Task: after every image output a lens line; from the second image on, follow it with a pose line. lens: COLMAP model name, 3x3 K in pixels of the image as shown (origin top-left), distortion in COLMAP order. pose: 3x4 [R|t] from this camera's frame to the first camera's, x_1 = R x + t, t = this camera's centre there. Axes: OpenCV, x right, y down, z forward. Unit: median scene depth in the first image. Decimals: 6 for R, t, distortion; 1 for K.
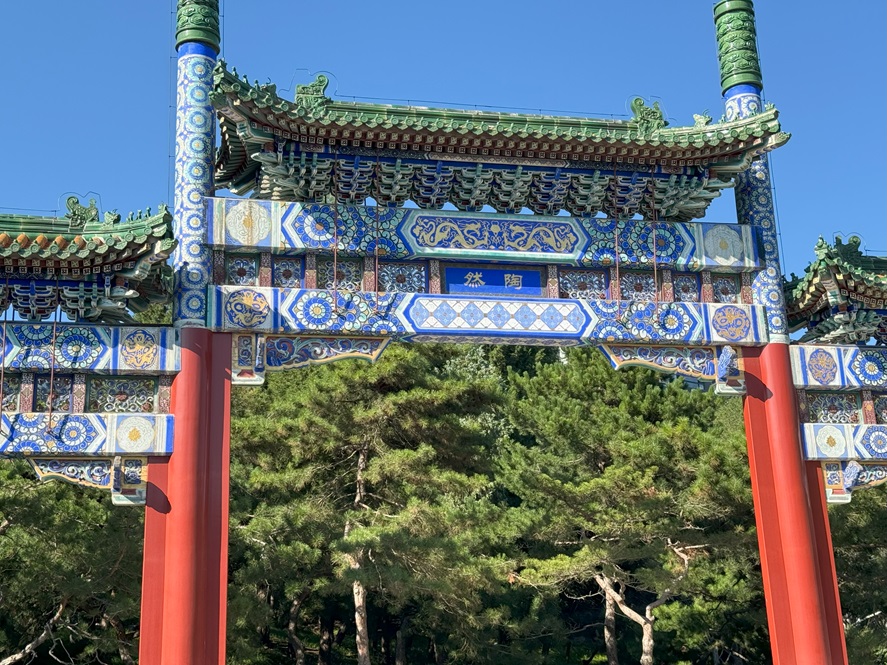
lens RADIAL K [[1256.4, 0, 443.5], [0, 1256.4, 332.5], [0, 0, 1]] dist [0.145091, -0.249785]
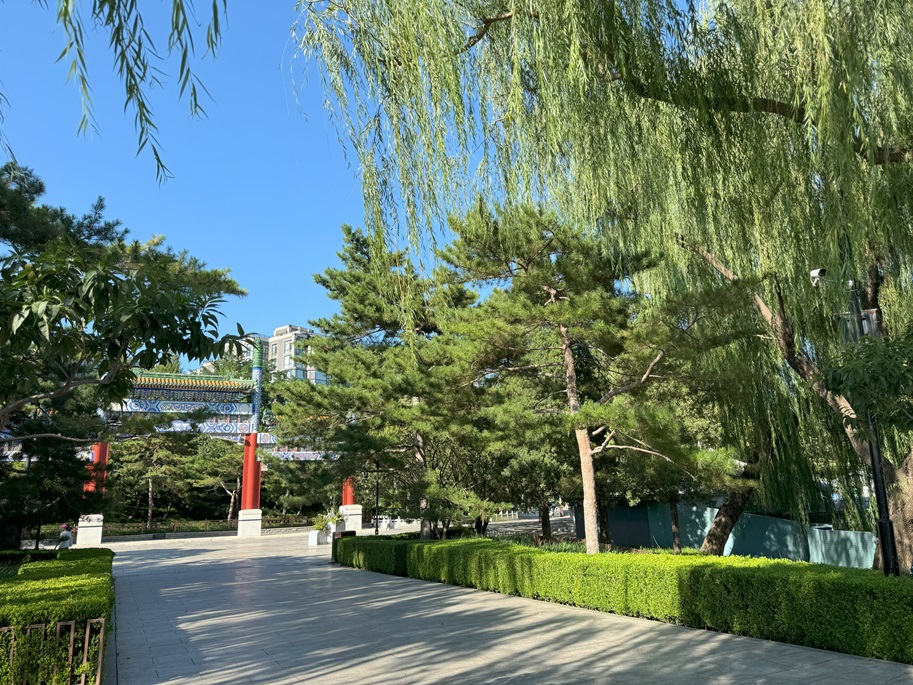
lens RADIAL K [[657.1, 0, 456.5], [0, 657.1, 342.5], [0, 0, 1]] dist [0.122048, -0.100976]
pose [[0.969897, 0.060397, 0.235908, 0.383083], [-0.070029, 0.997010, 0.032661, -0.424591], [-0.233230, -0.048198, 0.971226, -1.353603]]
